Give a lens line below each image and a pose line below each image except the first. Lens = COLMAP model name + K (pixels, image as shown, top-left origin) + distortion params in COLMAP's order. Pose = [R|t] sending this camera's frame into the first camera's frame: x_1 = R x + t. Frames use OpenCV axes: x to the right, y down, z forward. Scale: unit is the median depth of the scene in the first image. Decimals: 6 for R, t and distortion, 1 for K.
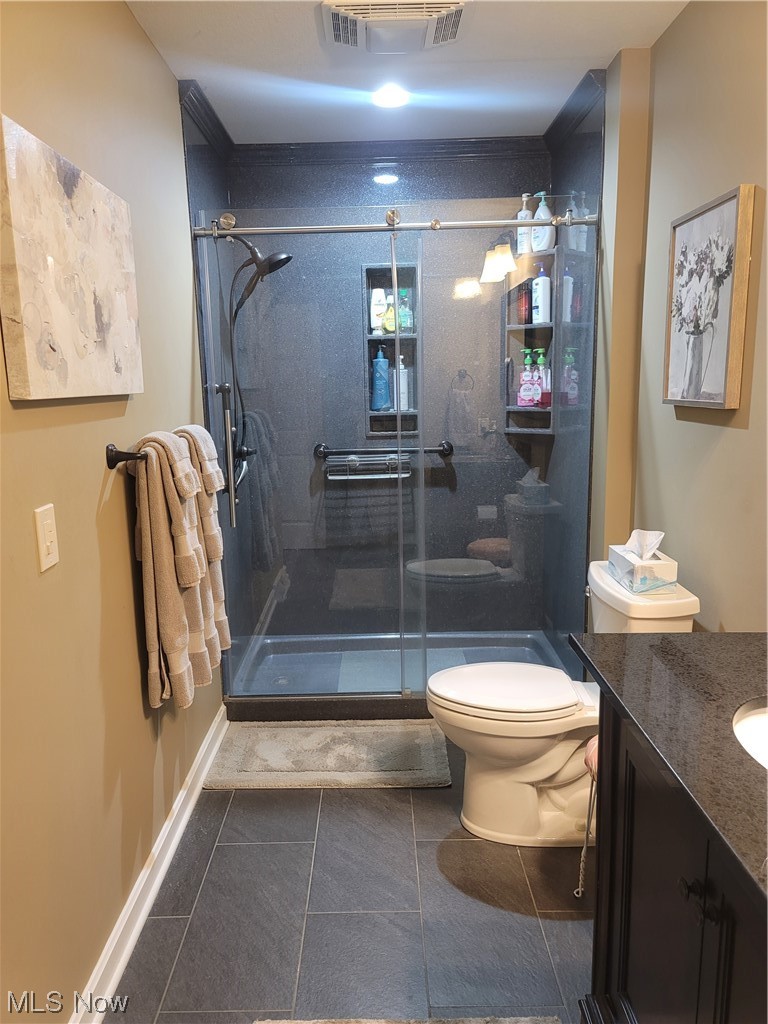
lens RADIAL K [[762.4, 0, 382.7], [0, 762.4, 510.6], [0, 0, 1]] dist [0.077725, -0.029481]
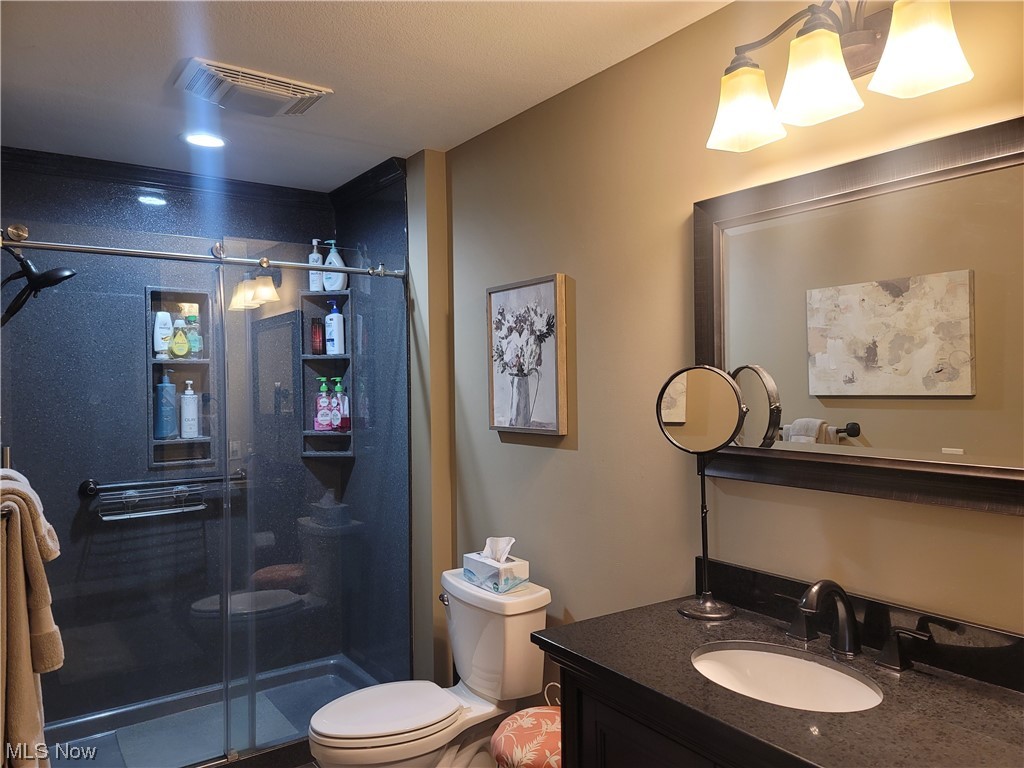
lens RADIAL K [[762.4, 0, 518.0], [0, 762.4, 382.5], [0, 0, 1]] dist [0.077725, -0.029481]
pose [[0.815616, 0.012503, 0.578459, -0.211801], [0.093100, 0.983903, -0.152535, -0.017749], [-0.571054, 0.178264, 0.801323, 0.000071]]
